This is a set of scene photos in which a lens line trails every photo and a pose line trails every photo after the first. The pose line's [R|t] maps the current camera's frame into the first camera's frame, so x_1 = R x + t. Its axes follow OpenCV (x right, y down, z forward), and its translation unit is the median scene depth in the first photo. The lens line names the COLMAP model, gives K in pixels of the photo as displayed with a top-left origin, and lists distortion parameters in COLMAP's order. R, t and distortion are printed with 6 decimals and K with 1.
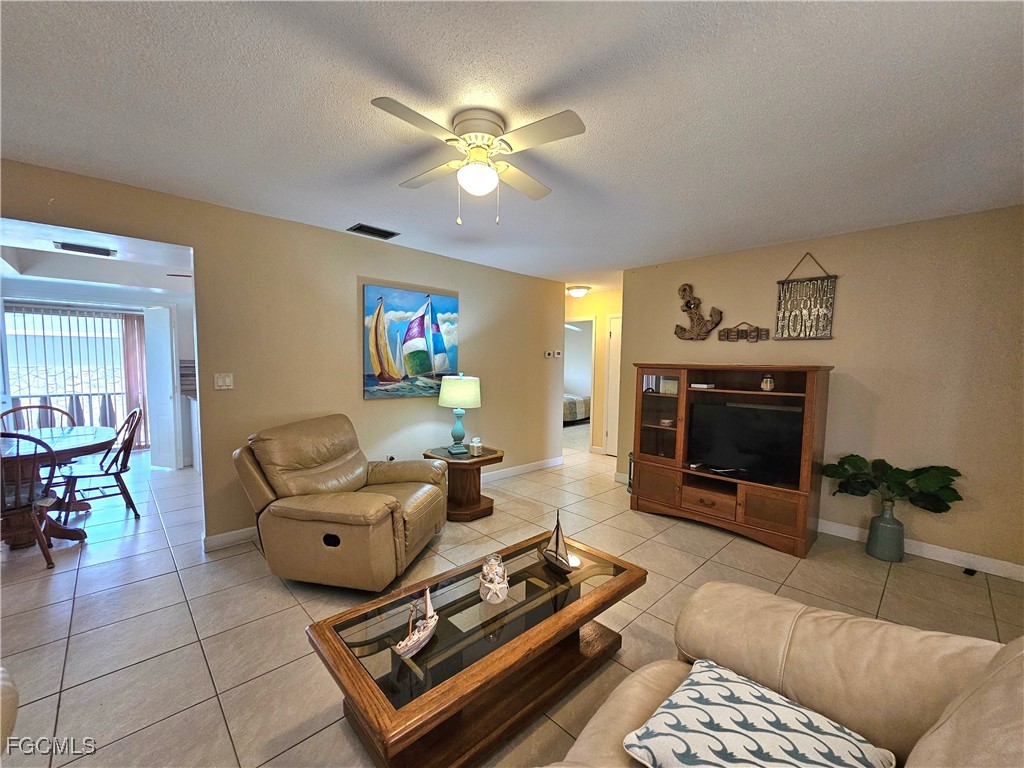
lens RADIAL K [[409.1, 0, 516.5], [0, 409.1, 398.4], [0, 0, 1]] dist [0.000051, 0.000046]
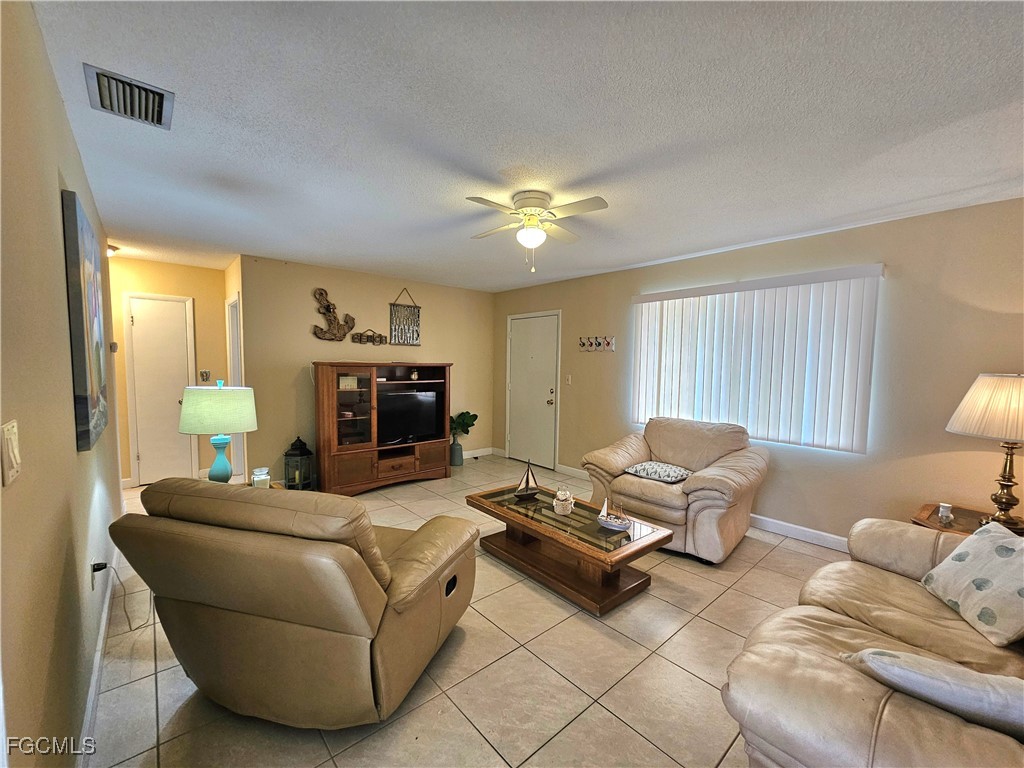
lens RADIAL K [[423.2, 0, 511.5], [0, 423.2, 397.4], [0, 0, 1]] dist [-0.000127, 0.000046]
pose [[0.055281, -0.097459, 0.993703, -0.834412], [0.074141, 0.992878, 0.093254, -0.067858], [-0.995714, 0.068518, 0.062113, 0.515451]]
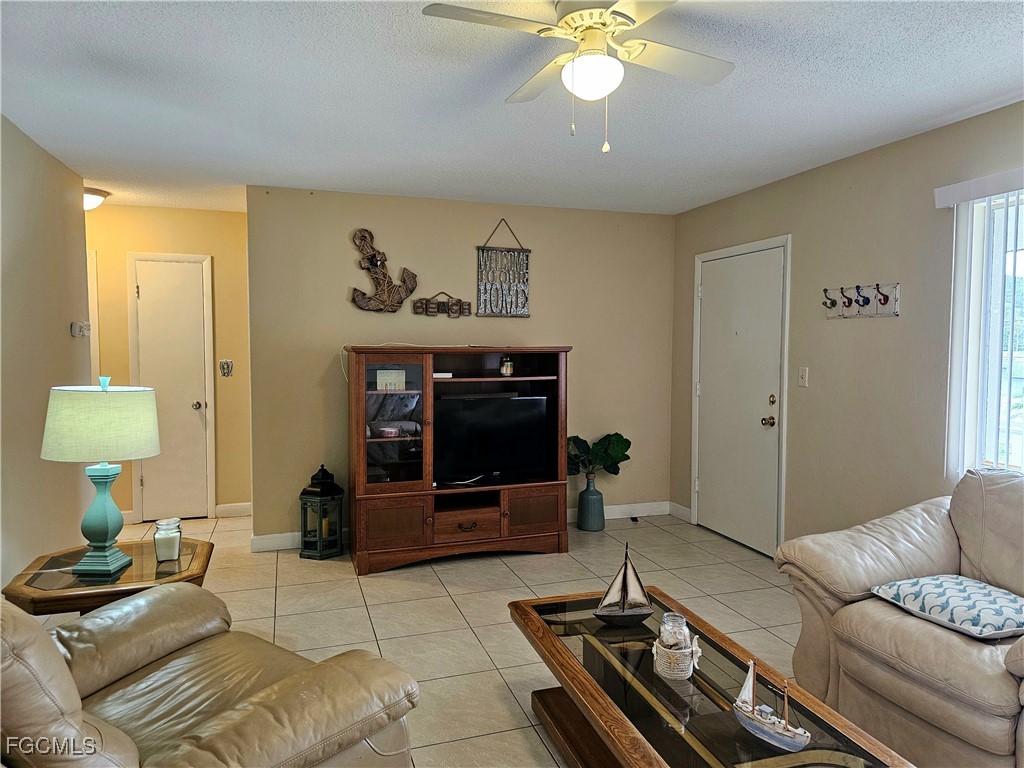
lens RADIAL K [[690.4, 0, 512.0], [0, 690.4, 384.0], [0, 0, 1]] dist [0.080746, -0.074585]
pose [[0.438746, -0.067212, 0.896094, -0.630649], [0.084153, 0.995890, 0.033495, -0.046384], [-0.894662, 0.060714, 0.442599, 0.323522]]
